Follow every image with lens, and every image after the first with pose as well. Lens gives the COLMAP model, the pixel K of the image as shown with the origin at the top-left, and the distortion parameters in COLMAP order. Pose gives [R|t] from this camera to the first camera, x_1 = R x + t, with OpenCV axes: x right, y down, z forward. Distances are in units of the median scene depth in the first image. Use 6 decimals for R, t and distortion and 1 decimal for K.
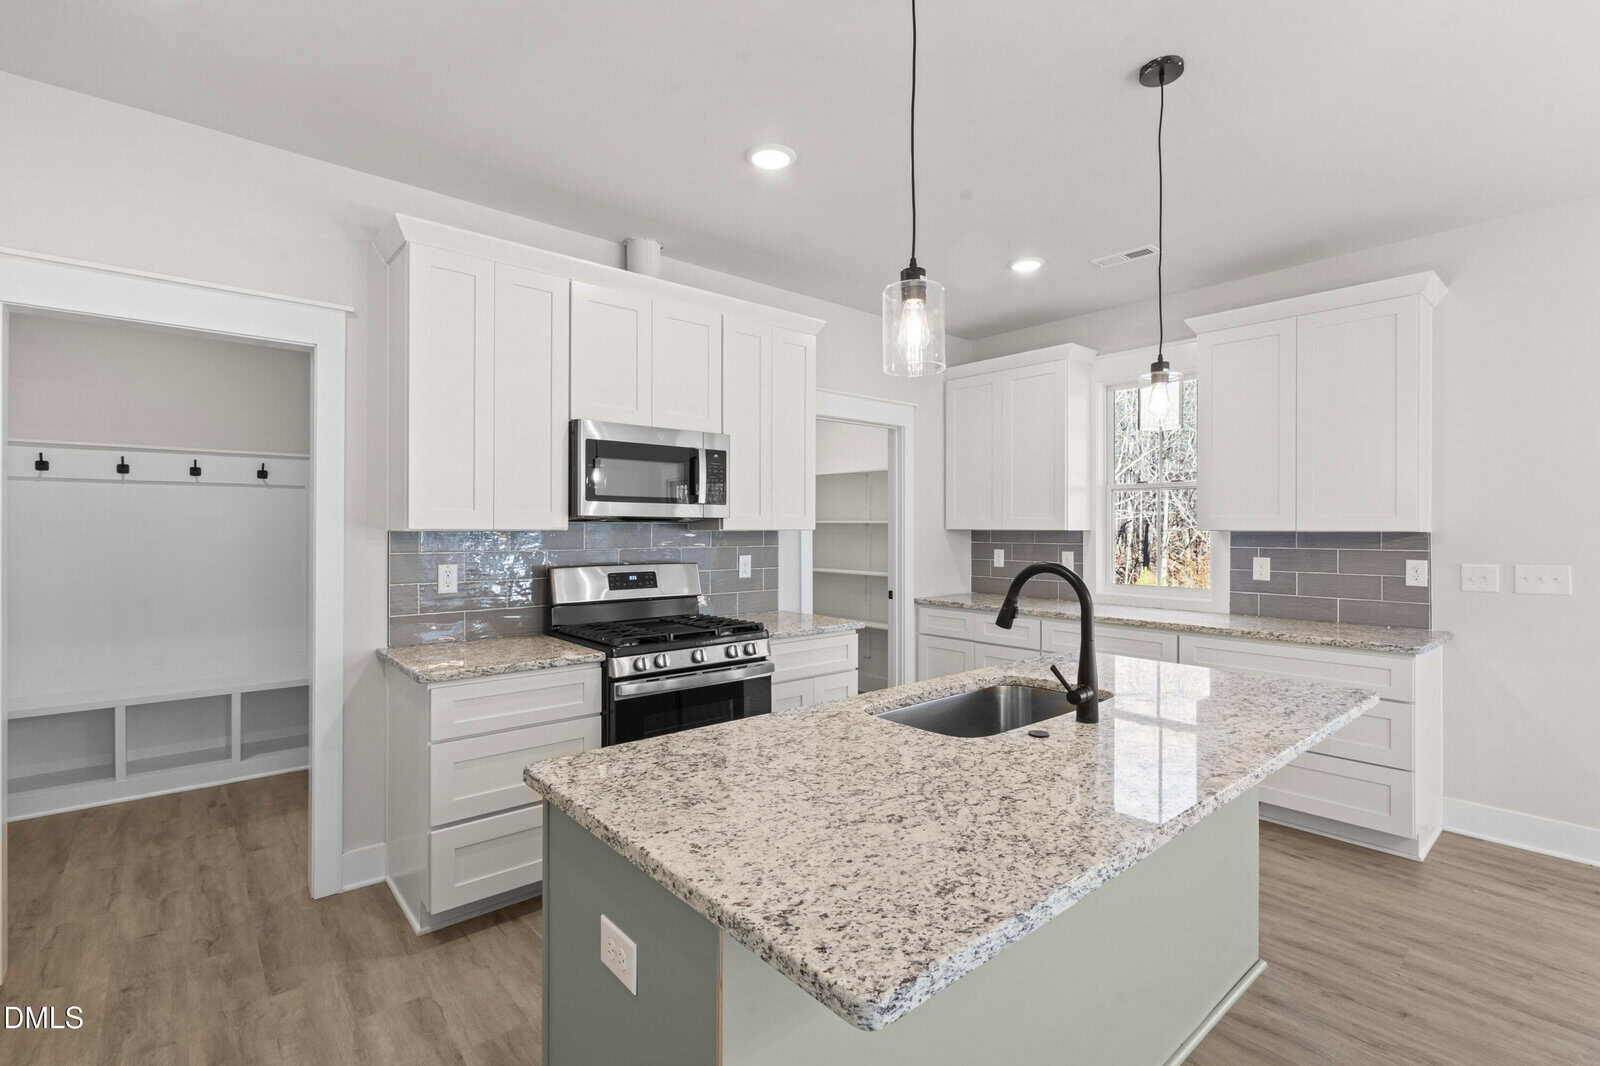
lens RADIAL K [[731.8, 0, 799.2], [0, 731.8, 527.5], [0, 0, 1]] dist [-0.000012, -0.000015]
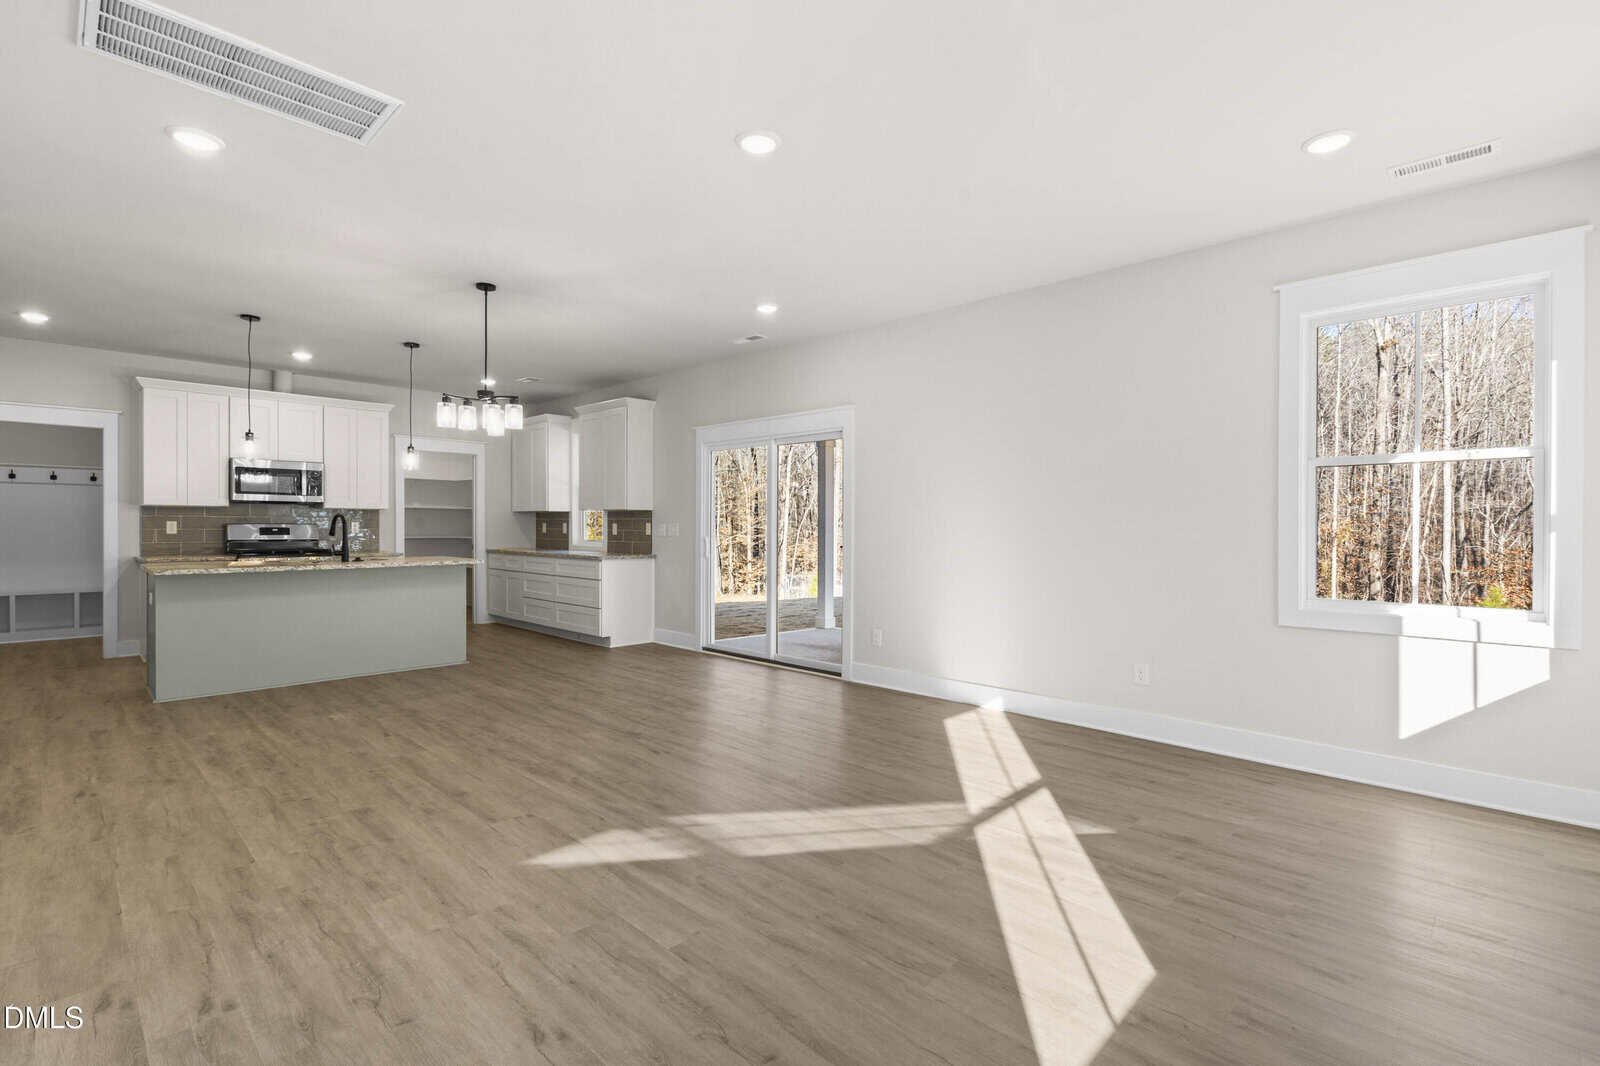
lens RADIAL K [[726.4, 0, 798.3], [0, 726.4, 529.1], [0, 0, 1]] dist [-0.006075, -0.000354]
pose [[0.995418, 0.002546, 0.095585, 1.156862], [-0.003241, 0.999969, 0.007116, 0.049389], [-0.095564, -0.007394, 0.995396, -1.319339]]
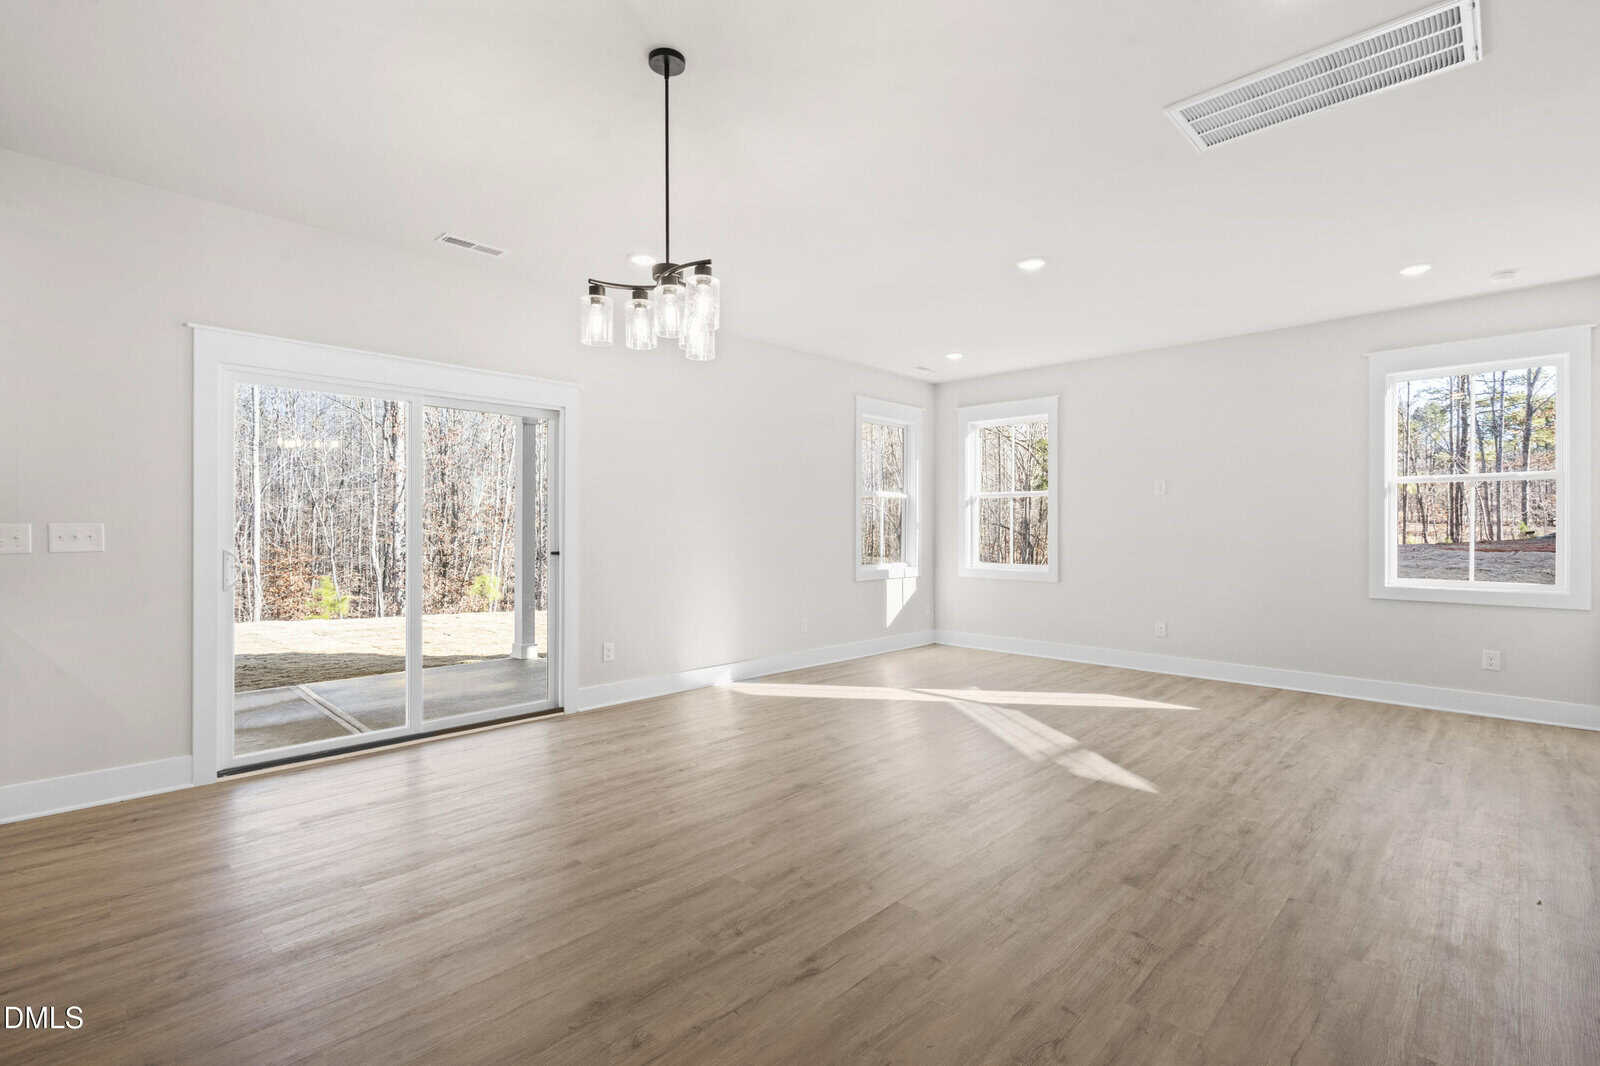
lens RADIAL K [[726.4, 0, 798.3], [0, 726.4, 529.1], [0, 0, 1]] dist [-0.006075, -0.000354]
pose [[-0.083300, -0.002127, 0.996522, -0.054205], [-0.003375, 0.999993, 0.001852, 0.053295], [-0.996519, -0.003209, -0.083307, 0.094085]]
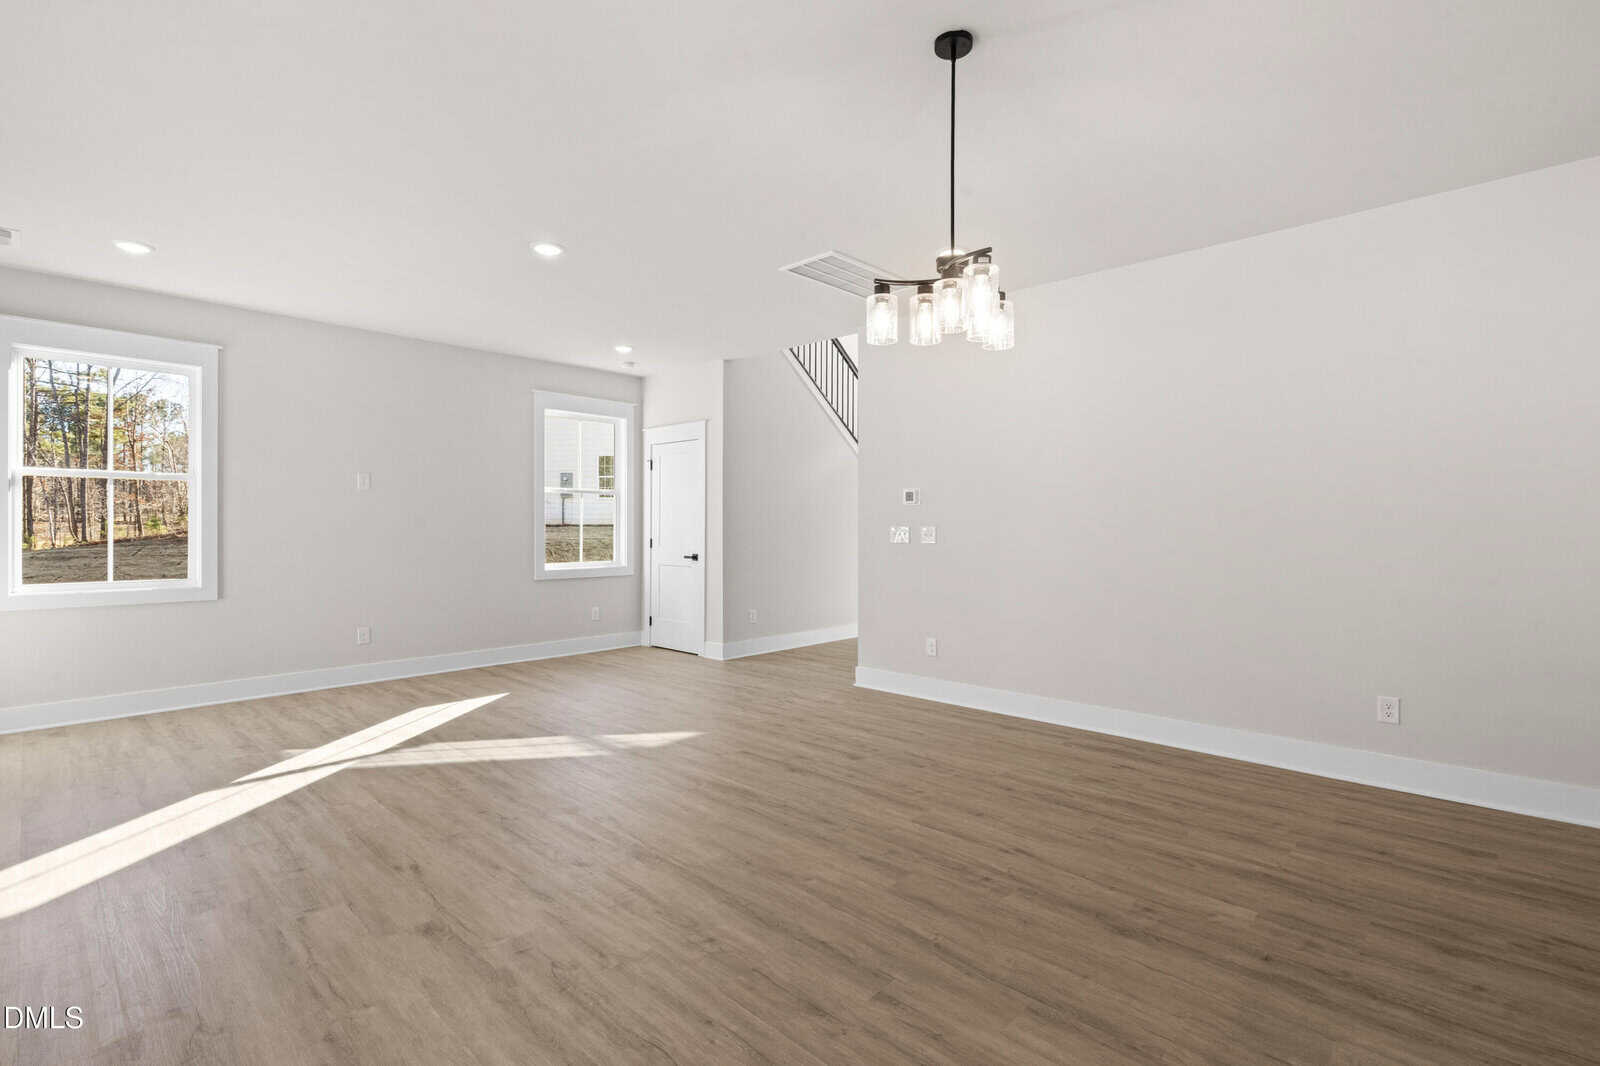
lens RADIAL K [[731.8, 0, 799.2], [0, 731.8, 527.5], [0, 0, 1]] dist [-0.000012, -0.000015]
pose [[-0.993646, -0.002114, -0.112529, 0.906073], [-0.001968, 0.999997, -0.001407, 0.053940], [0.112532, -0.001177, -0.993647, 0.848065]]
